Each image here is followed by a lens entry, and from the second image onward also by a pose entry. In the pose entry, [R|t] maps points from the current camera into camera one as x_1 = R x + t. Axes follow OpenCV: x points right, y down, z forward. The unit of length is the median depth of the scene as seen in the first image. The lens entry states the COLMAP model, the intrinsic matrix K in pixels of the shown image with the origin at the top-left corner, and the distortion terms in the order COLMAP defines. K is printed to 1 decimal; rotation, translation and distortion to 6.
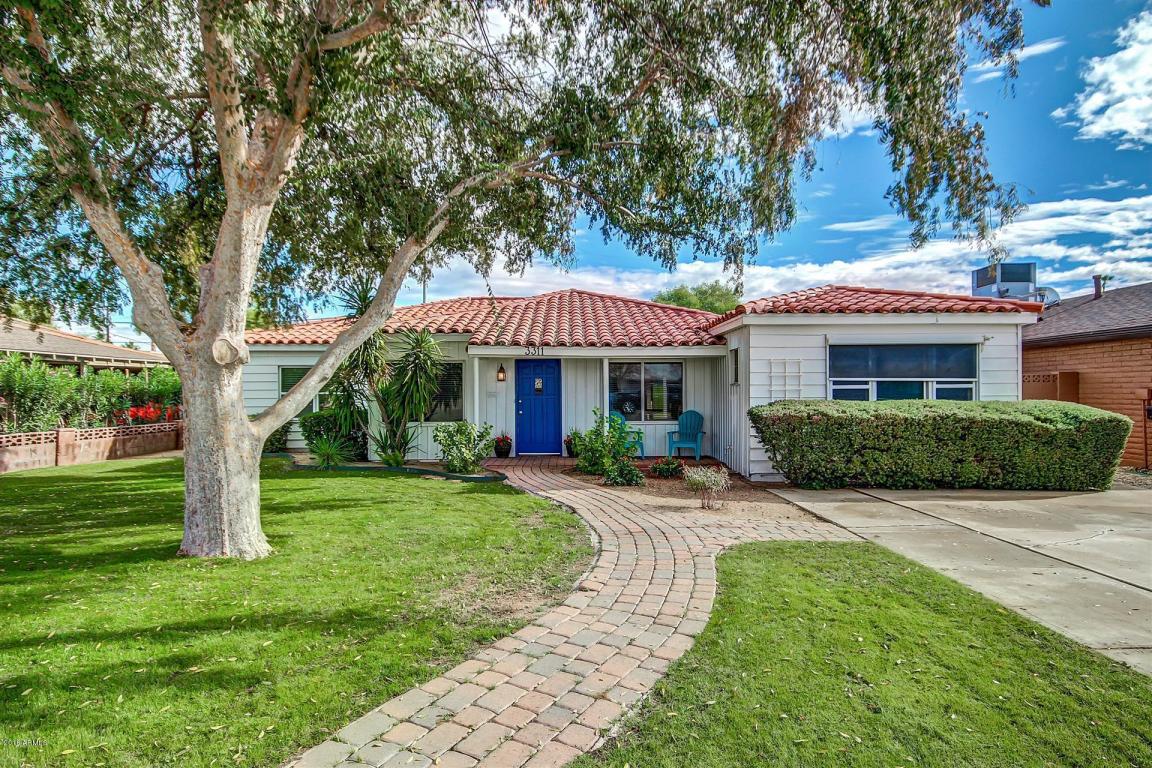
lens RADIAL K [[685.4, 0, 571.4], [0, 685.4, 382.4], [0, 0, 1]] dist [0.007348, 0.001540]
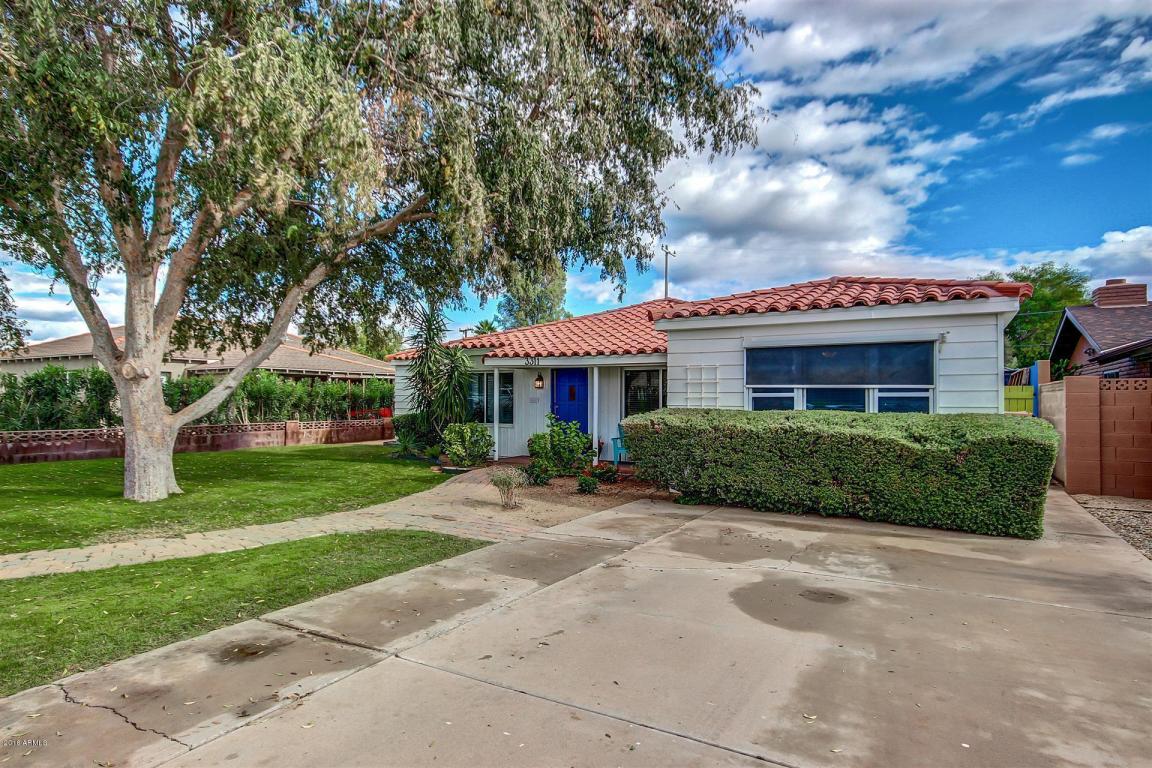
lens RADIAL K [[685.4, 0, 572.0], [0, 685.4, 387.9], [0, 0, 1]] dist [0.007348, 0.001540]
pose [[0.843100, -0.000807, -0.537757, 0.662579], [0.000371, 1.000000, -0.000919, -0.001709], [0.537757, 0.000576, 0.843099, 0.107604]]
